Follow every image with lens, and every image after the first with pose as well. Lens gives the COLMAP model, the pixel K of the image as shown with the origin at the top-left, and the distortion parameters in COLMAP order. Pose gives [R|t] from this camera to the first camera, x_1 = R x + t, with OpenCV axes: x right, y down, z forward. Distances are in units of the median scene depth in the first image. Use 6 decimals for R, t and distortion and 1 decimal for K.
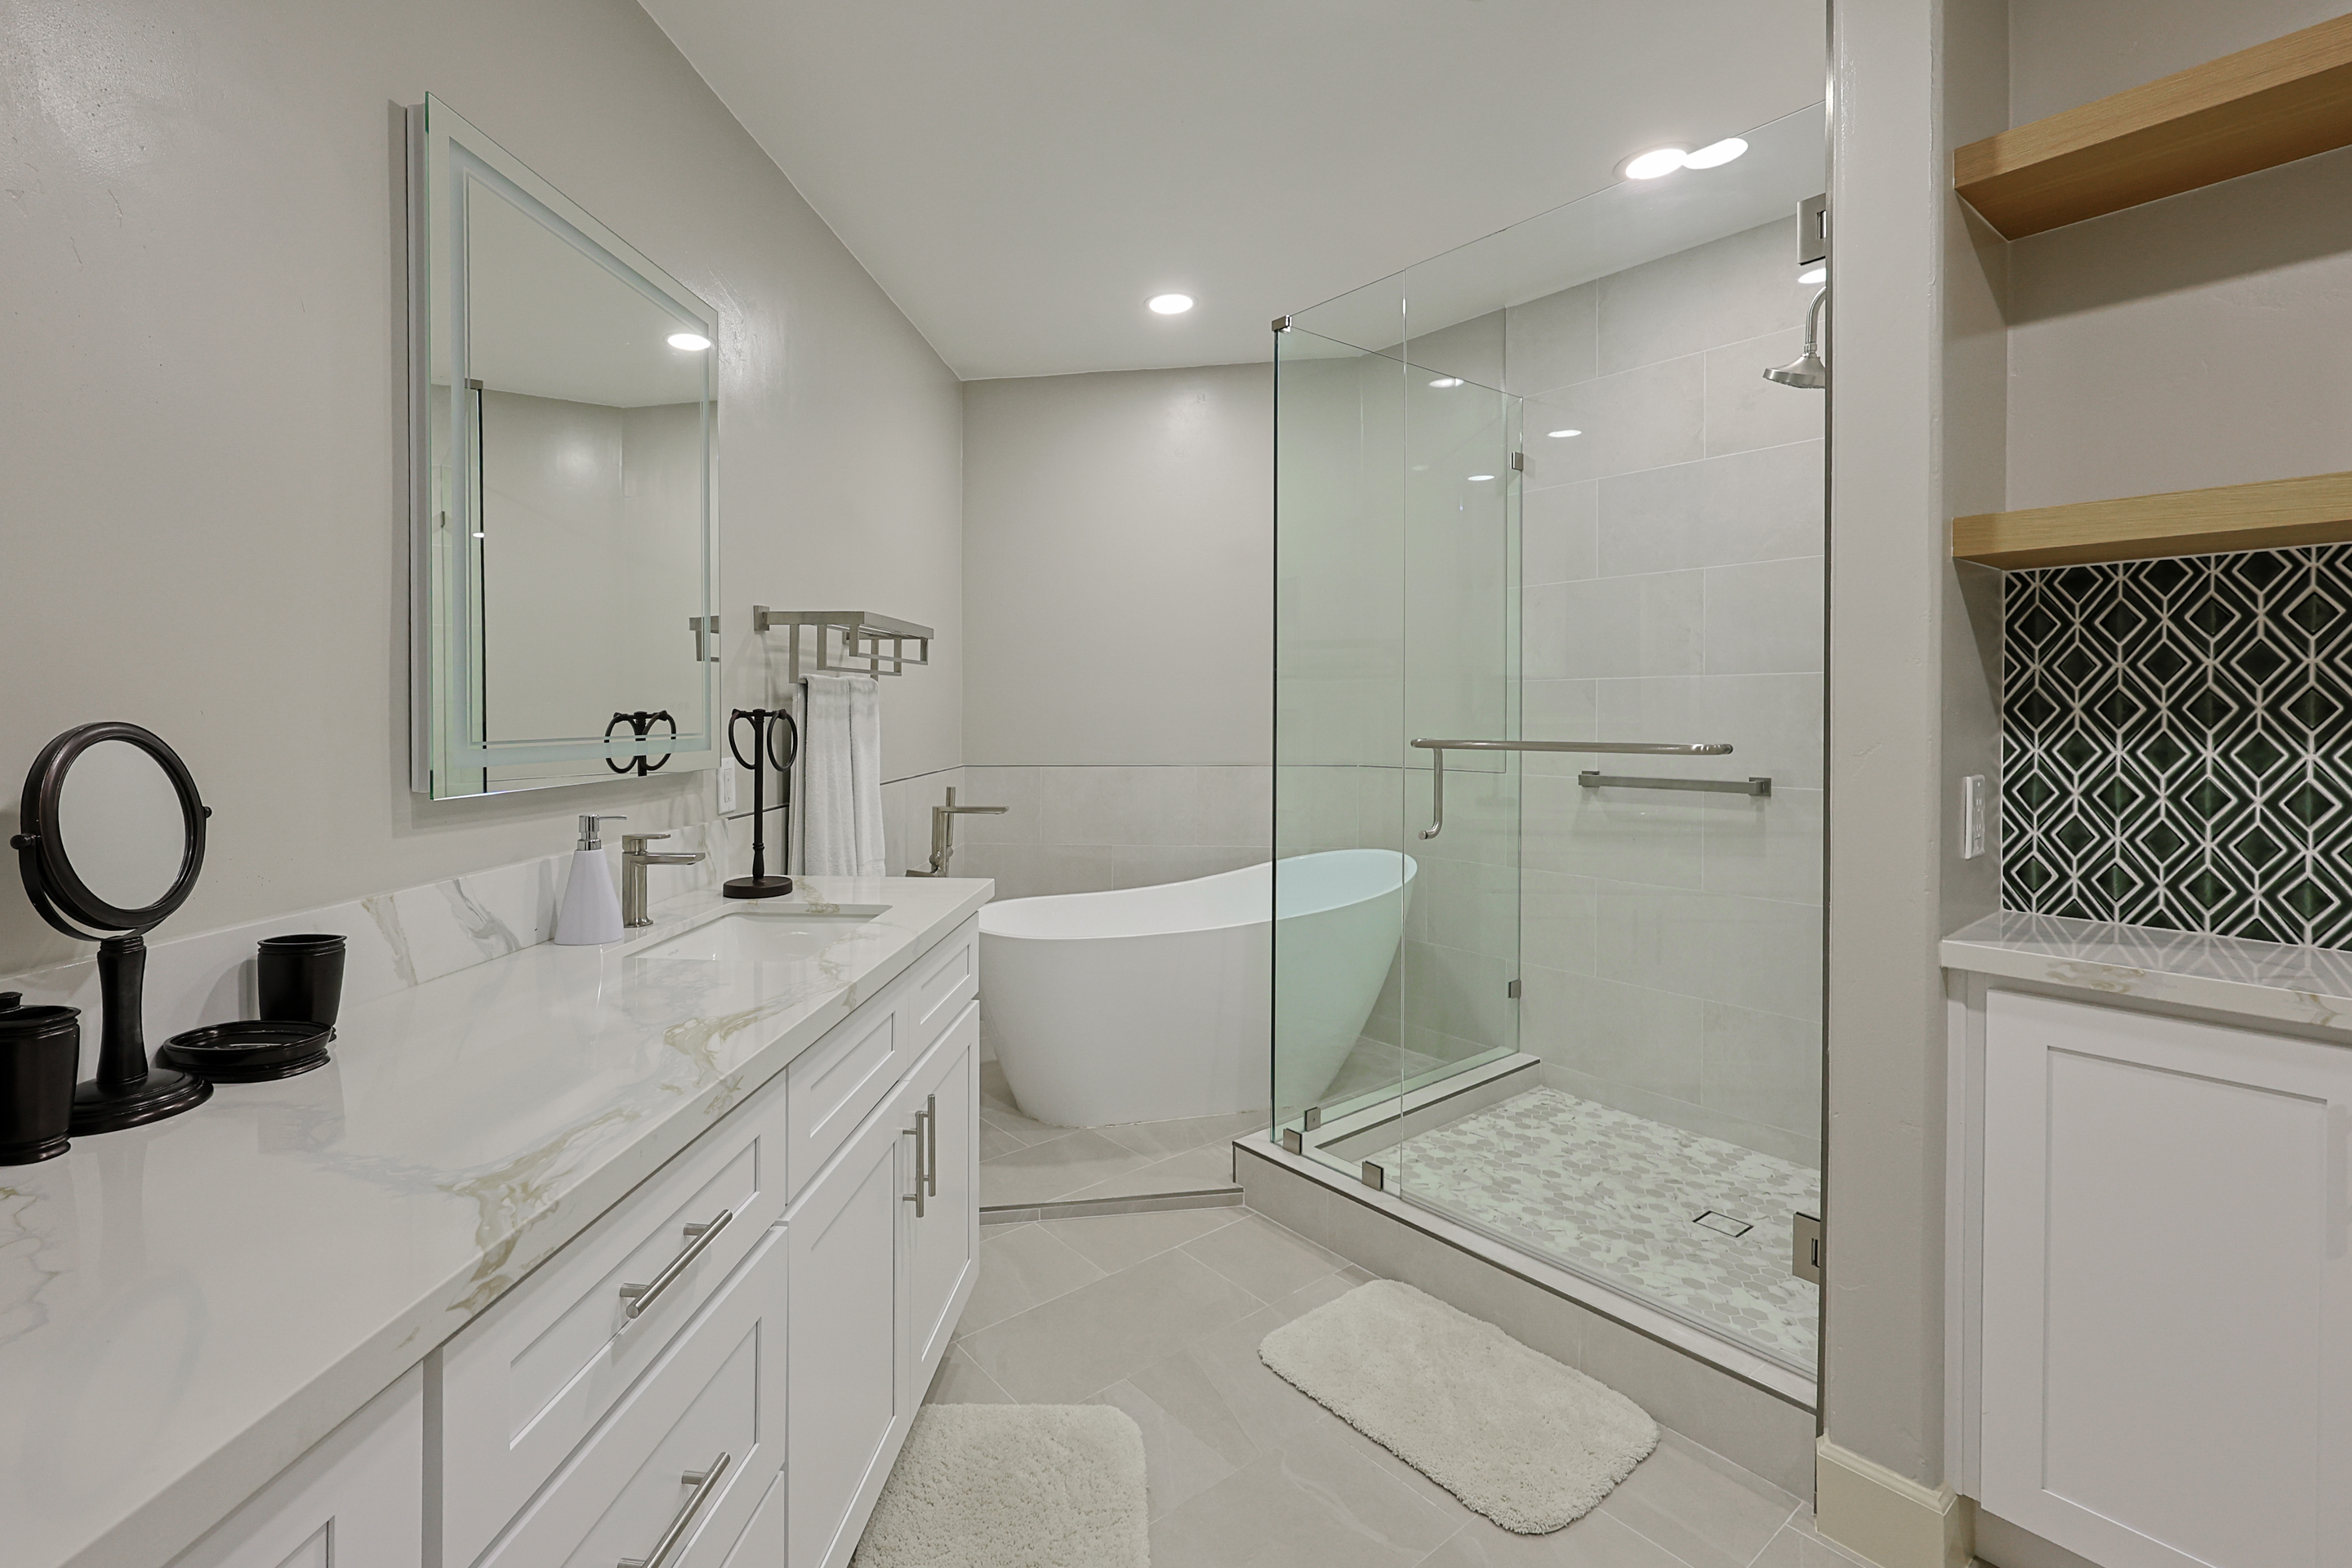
lens RADIAL K [[1081.3, 0, 1180.6], [0, 1081.3, 731.8], [0, 0, 1]] dist [-0.002706, 0.000234]
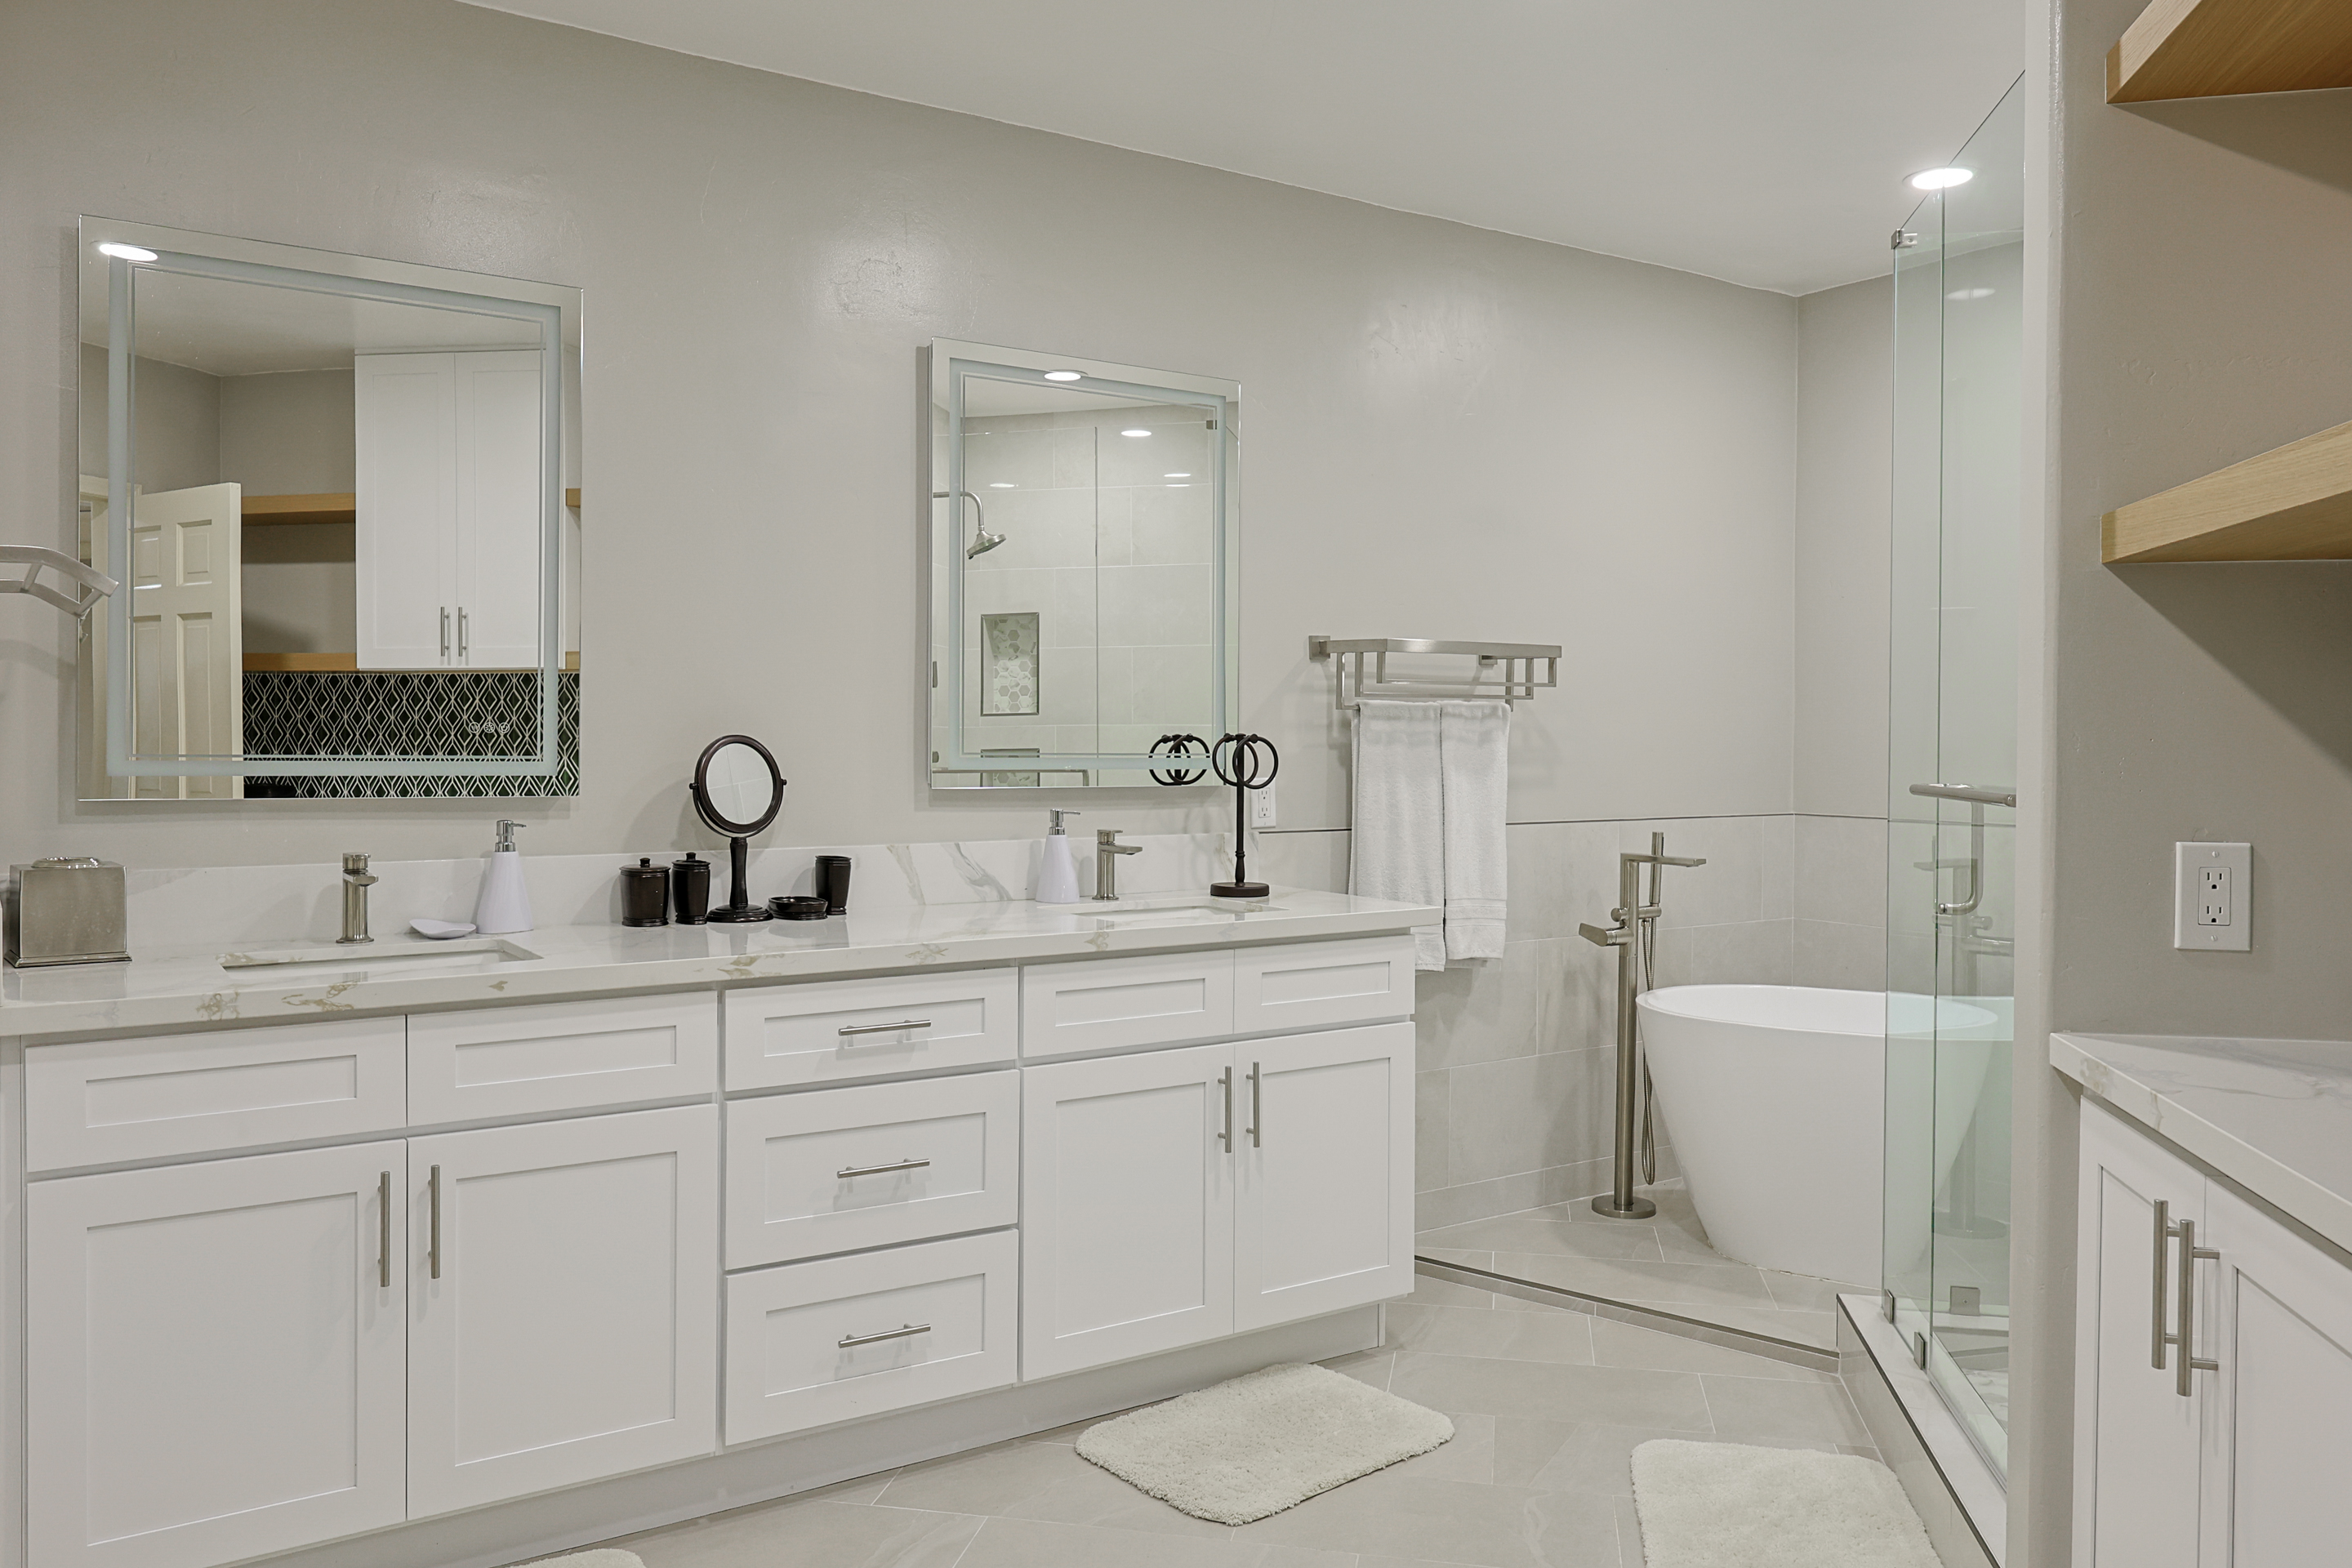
lens RADIAL K [[1717.0, 0, 1175.4], [0, 1717.0, 837.5], [0, 0, 1]] dist [-0.003259, 0.000212]
pose [[0.675559, 0.057953, -0.735025, 1.049644], [-0.029716, 0.998236, 0.051395, -0.003179], [0.736707, -0.012879, 0.676089, -0.324598]]
